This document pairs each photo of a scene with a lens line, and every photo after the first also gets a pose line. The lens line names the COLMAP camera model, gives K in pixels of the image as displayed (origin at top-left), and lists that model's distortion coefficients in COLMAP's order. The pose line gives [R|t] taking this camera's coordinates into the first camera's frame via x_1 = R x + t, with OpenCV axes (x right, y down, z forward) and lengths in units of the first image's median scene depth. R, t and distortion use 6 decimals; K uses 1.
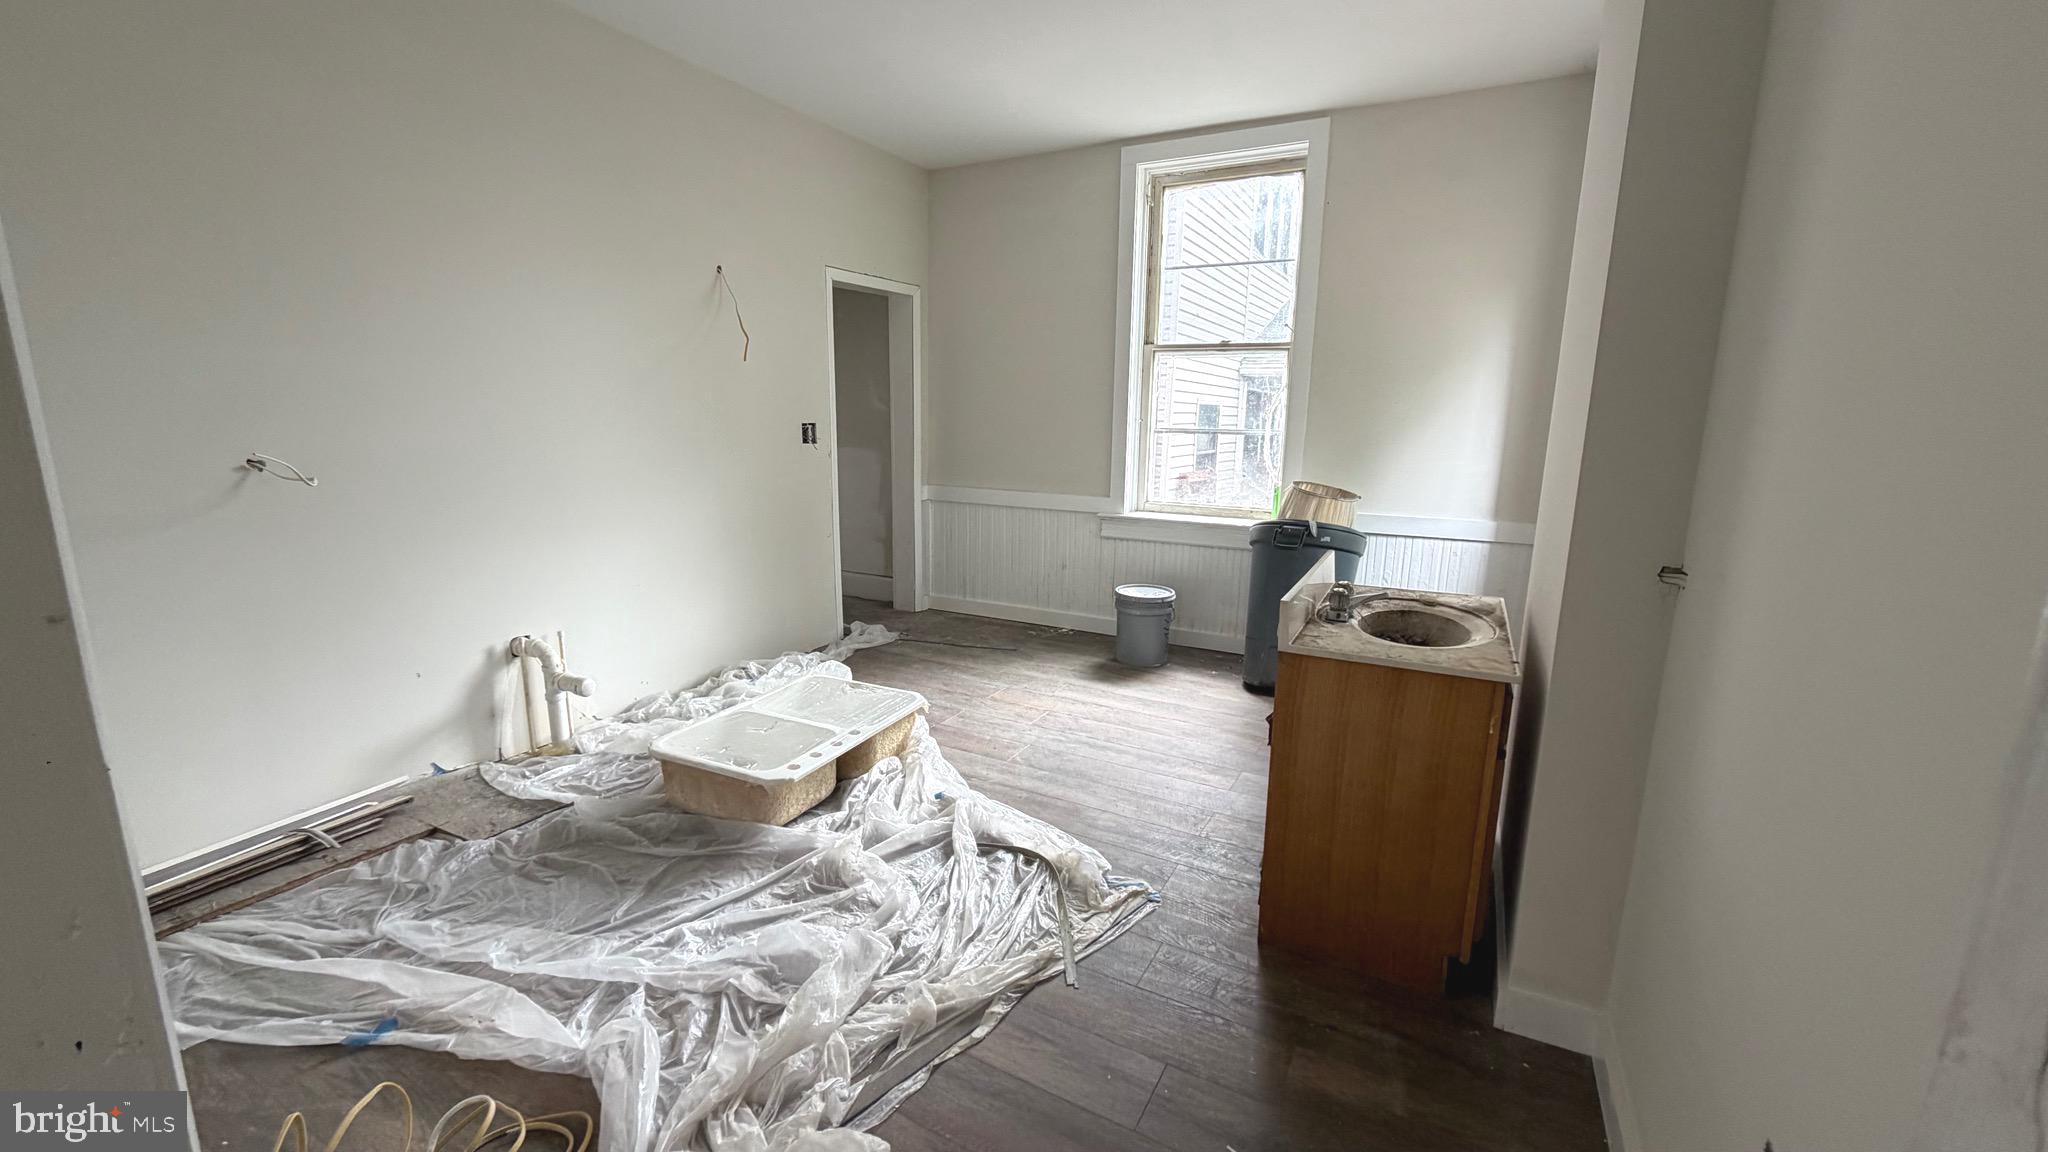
lens RADIAL K [[813.6, 0, 1023.7], [0, 813.6, 575.0], [0, 0, 1]] dist [0.001196, -0.000761]
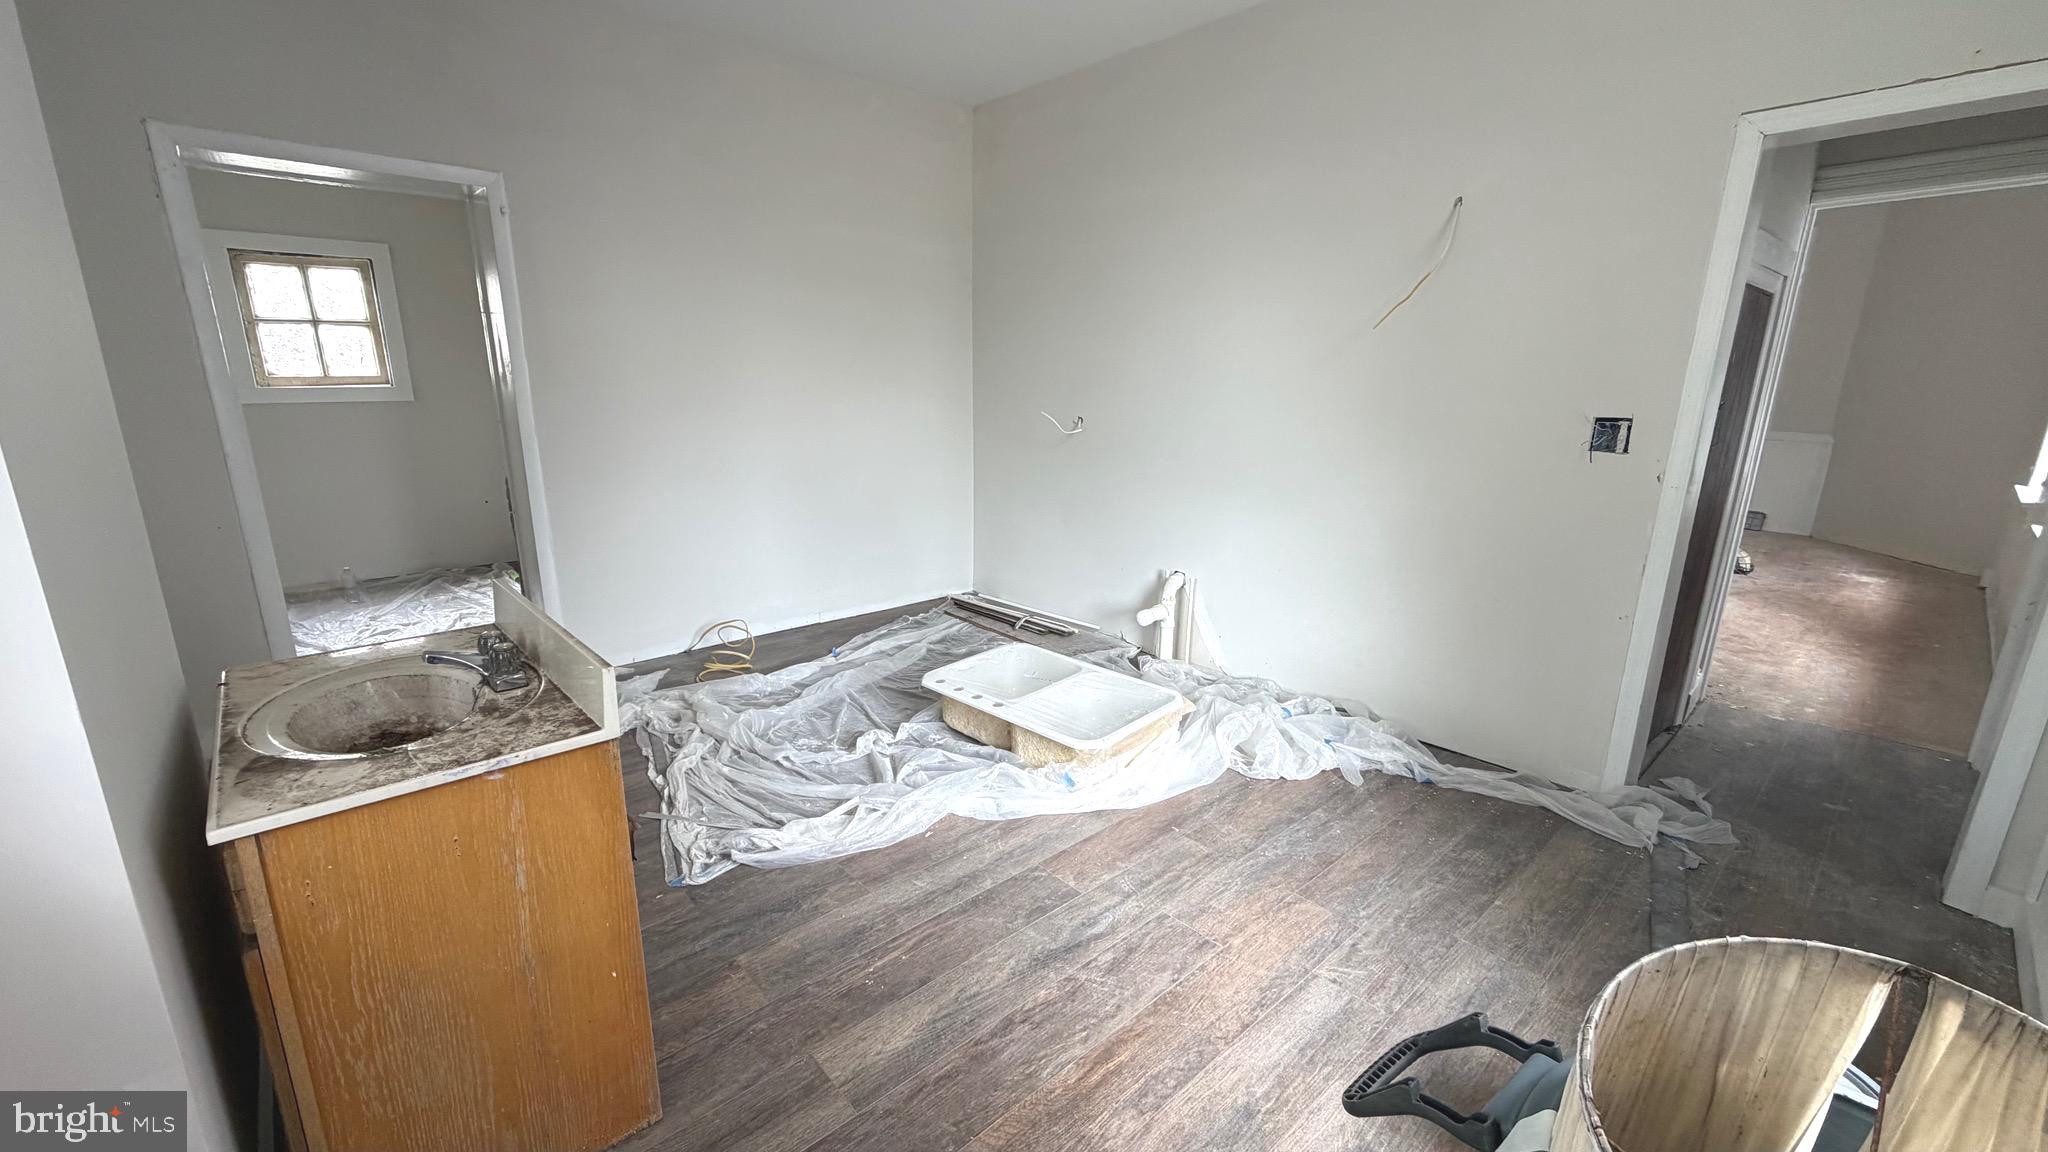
lens RADIAL K [[813.6, 0, 1023.9], [0, 813.6, 570.4], [0, 0, 1]] dist [0.001196, -0.000761]
pose [[-0.329775, 0.209370, -0.920550, 0.495009], [-0.194380, 0.939146, 0.283234, -0.188427], [0.923832, 0.272340, -0.269010, 0.900457]]
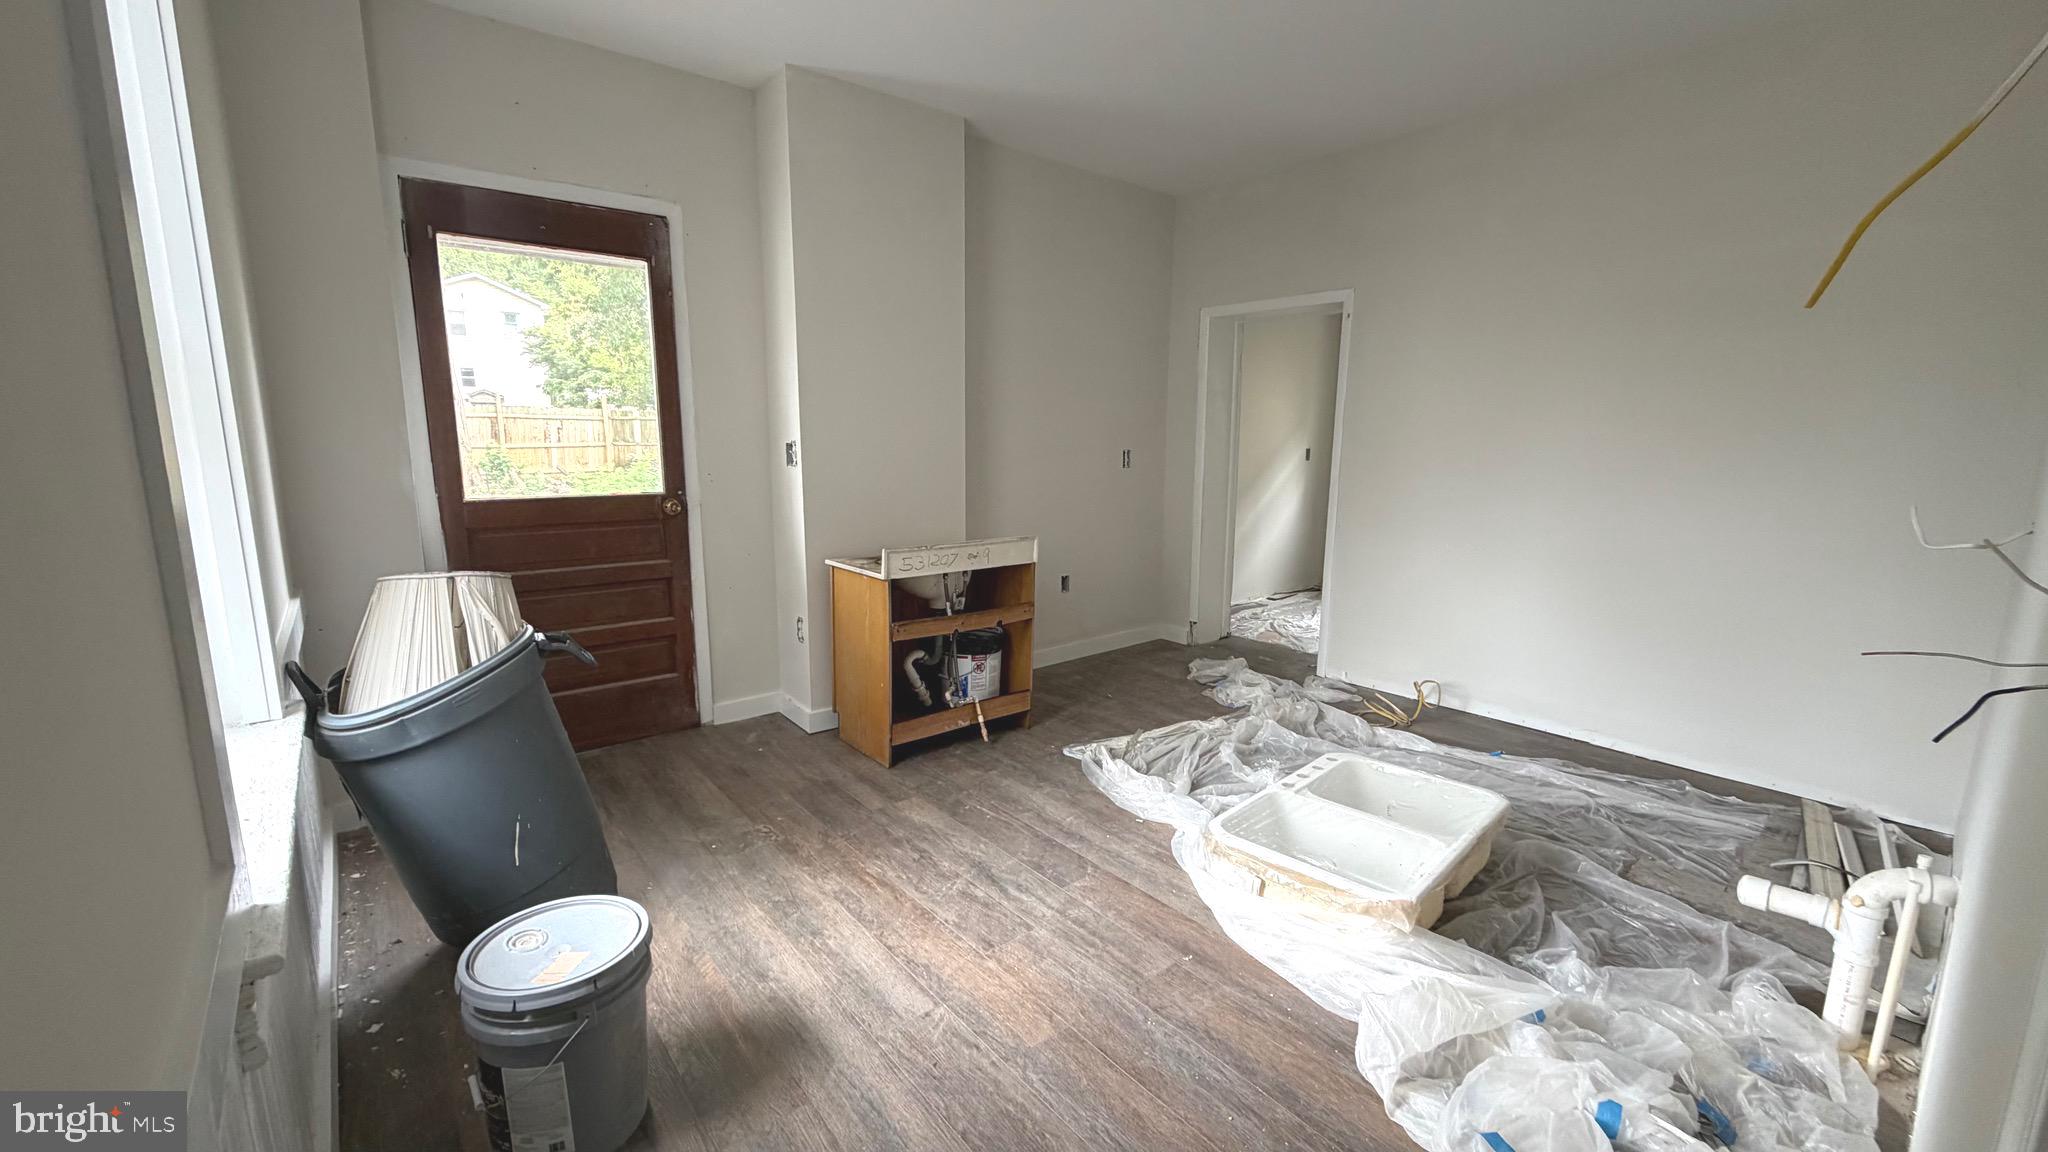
lens RADIAL K [[813.6, 0, 1017.0], [0, 813.6, 580.6], [0, 0, 1]] dist [0.001196, -0.000761]
pose [[-0.928253, -0.083573, 0.362440, -0.169770], [0.052447, 0.935286, 0.349986, -0.269222], [-0.368234, 0.343884, -0.863798, 1.322392]]
